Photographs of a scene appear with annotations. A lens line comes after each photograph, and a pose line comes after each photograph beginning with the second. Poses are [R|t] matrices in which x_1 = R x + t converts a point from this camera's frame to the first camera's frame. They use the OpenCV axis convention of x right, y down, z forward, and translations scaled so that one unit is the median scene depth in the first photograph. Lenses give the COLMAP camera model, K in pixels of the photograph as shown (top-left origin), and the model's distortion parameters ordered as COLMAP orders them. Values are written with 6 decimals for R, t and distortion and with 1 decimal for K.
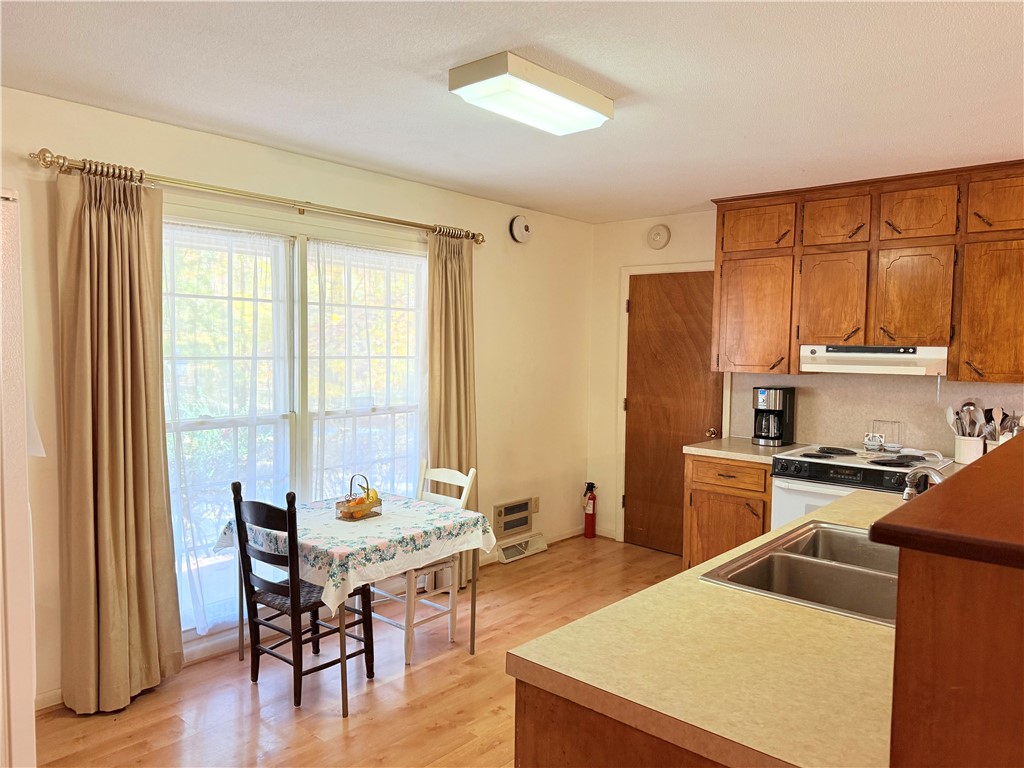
lens RADIAL K [[728.9, 0, 509.7], [0, 728.9, 384.9], [0, 0, 1]] dist [0.059434, -0.071923]
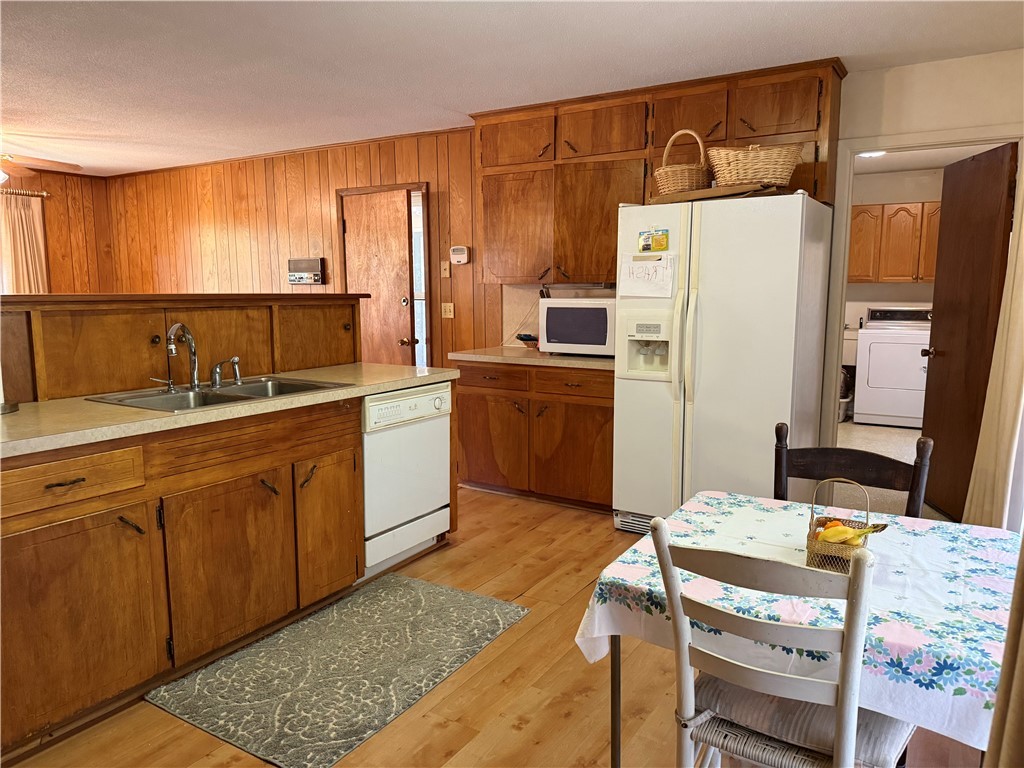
lens RADIAL K [[728.9, 0, 519.1], [0, 728.9, 392.9], [0, 0, 1]] dist [0.059434, -0.071923]
pose [[-0.985307, 0.013075, -0.170293, 0.107813], [-0.021780, 0.979307, 0.201206, -0.035650], [0.169400, 0.201959, -0.964633, 1.651064]]
